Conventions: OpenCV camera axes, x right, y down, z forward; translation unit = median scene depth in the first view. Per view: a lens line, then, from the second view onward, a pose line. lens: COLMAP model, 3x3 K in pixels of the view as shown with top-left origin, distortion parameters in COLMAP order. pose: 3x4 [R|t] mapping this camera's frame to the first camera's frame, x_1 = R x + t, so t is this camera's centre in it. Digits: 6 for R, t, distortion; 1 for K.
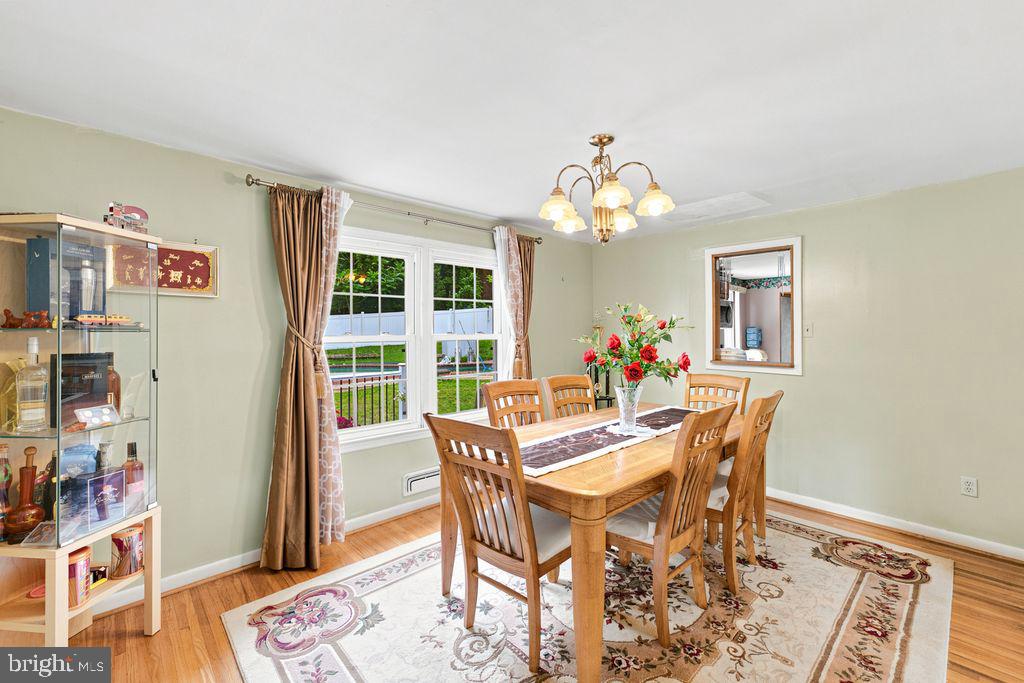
lens RADIAL K [[423.4, 0, 512.0], [0, 423.4, 341.5], [0, 0, 1]] dist [-0.000176, -0.000006]
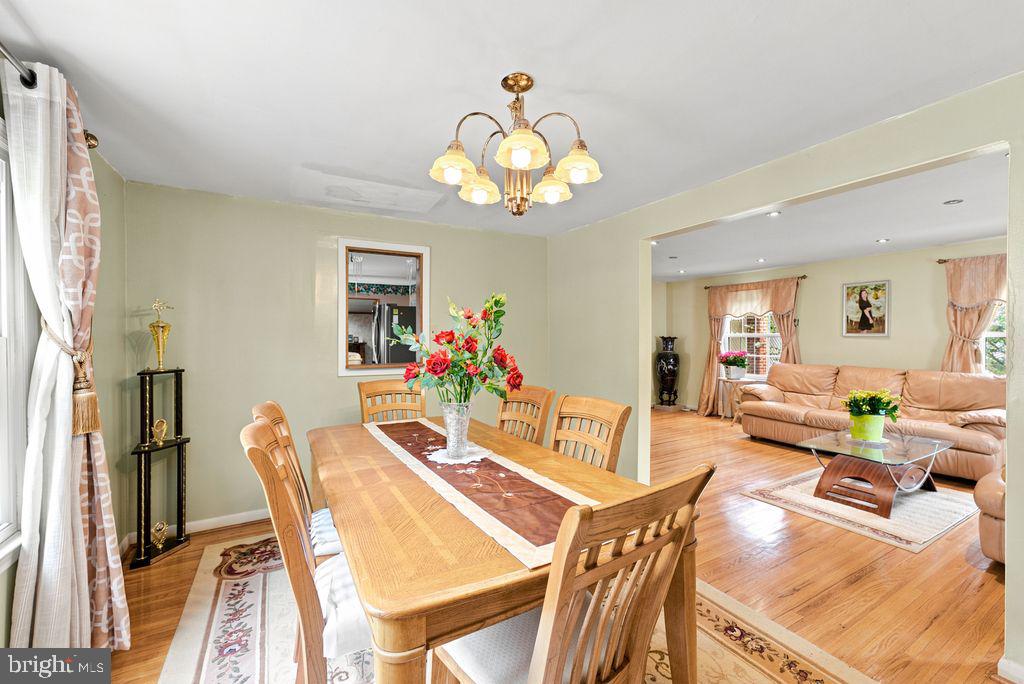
lens RADIAL K [[423.4, 0, 512.0], [0, 423.4, 342.0], [0, 0, 1]] dist [-0.000176, -0.000006]
pose [[0.235768, -0.013178, 0.971720, -0.548097], [0.029768, 0.999537, 0.006333, -0.001930], [-0.971353, 0.027433, 0.236051, 0.834625]]
